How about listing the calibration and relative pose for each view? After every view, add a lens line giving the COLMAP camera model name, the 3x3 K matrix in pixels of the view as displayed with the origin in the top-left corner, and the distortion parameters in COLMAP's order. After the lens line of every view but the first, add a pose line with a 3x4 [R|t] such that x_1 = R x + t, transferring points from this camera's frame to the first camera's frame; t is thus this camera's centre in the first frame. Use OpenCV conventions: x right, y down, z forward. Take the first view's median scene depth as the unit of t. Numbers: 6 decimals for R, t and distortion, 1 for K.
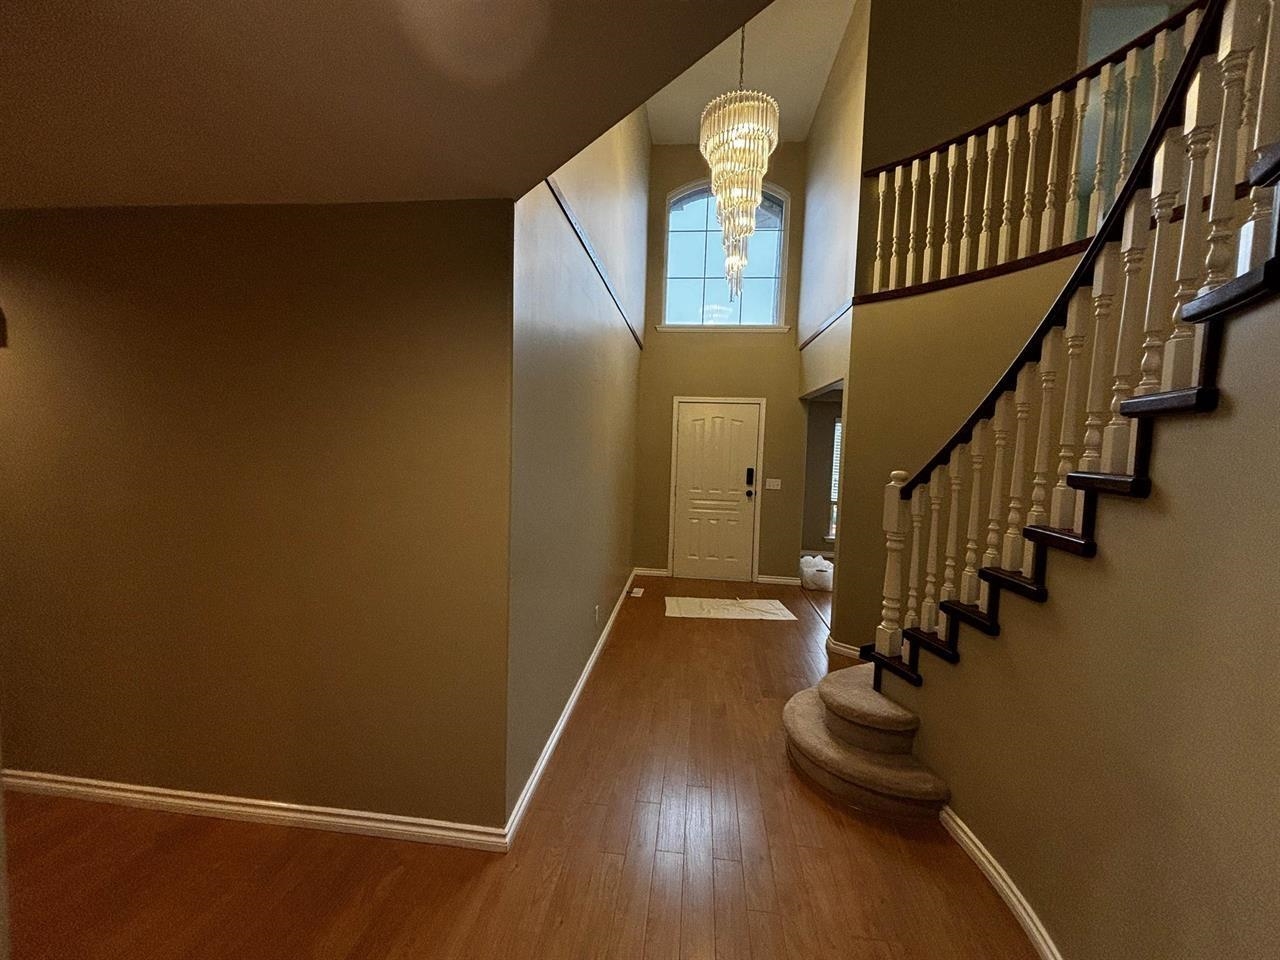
lens RADIAL K [[515.3, 0, 639.9], [0, 515.3, 480.5], [0, 0, 1]] dist [0.010705, -0.000963]
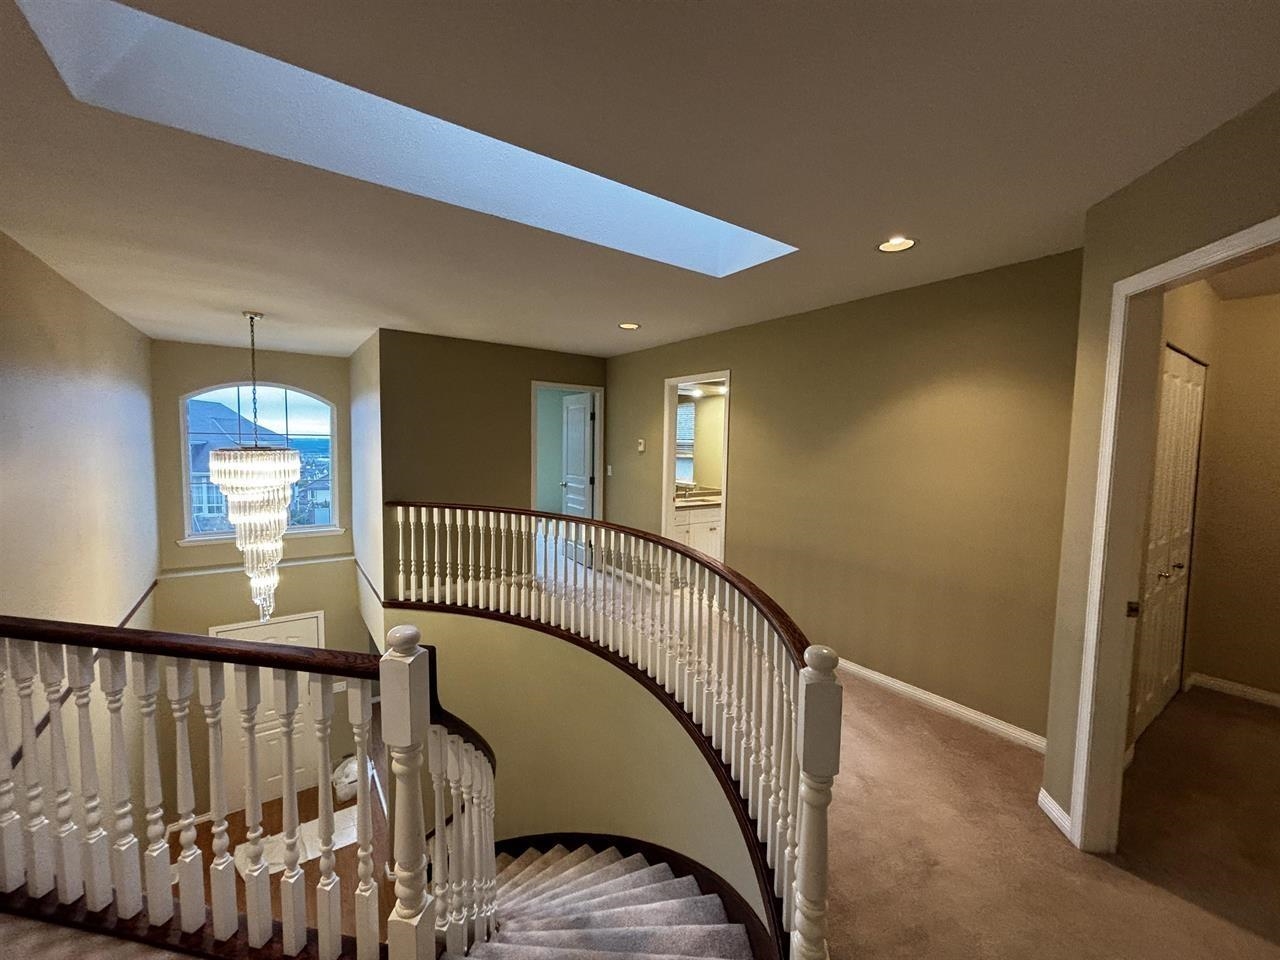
lens RADIAL K [[515.3, 0, 642.2], [0, 515.3, 478.3], [0, 0, 1]] dist [0.010705, -0.000963]
pose [[0.748540, -0.058202, 0.660531, 0.082245], [0.051942, 0.998226, 0.029096, -0.664584], [-0.661053, 0.012530, 0.750235, -0.332624]]
